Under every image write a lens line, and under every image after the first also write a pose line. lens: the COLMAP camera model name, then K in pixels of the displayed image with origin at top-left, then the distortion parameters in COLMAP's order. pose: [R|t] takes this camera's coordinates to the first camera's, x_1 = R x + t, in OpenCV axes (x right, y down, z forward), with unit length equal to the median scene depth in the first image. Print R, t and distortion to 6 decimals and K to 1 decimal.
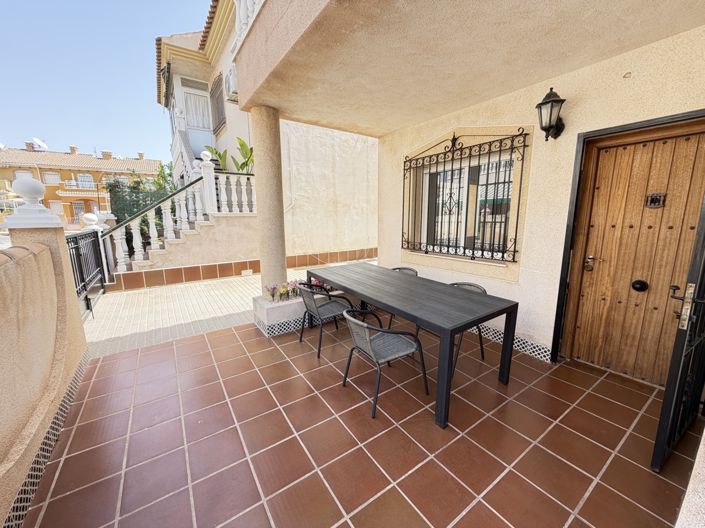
lens RADIAL K [[282.3, 0, 351.7], [0, 282.3, 261.7], [0, 0, 1]] dist [-0.000423, -0.000659]
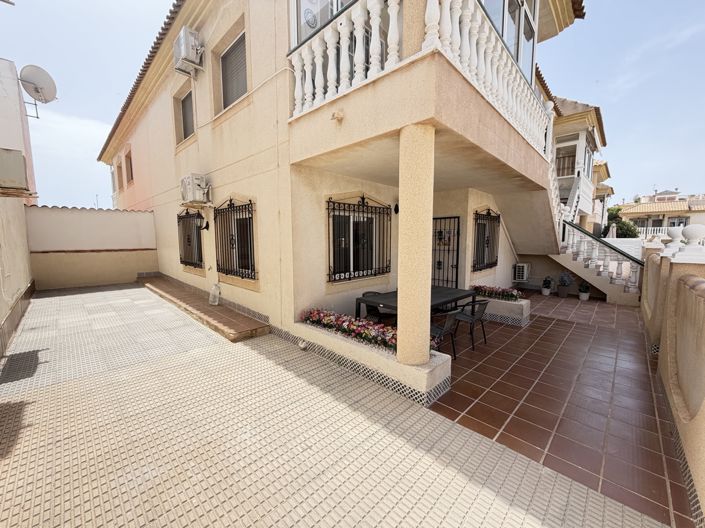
lens RADIAL K [[282.3, 0, 352.7], [0, 282.3, 266.3], [0, 0, 1]] dist [-0.000423, -0.000659]
pose [[-0.197657, -0.076307, 0.977297, -1.073566], [0.175340, 0.978135, 0.111835, -0.251750], [-0.964462, 0.193465, -0.179956, 1.350002]]
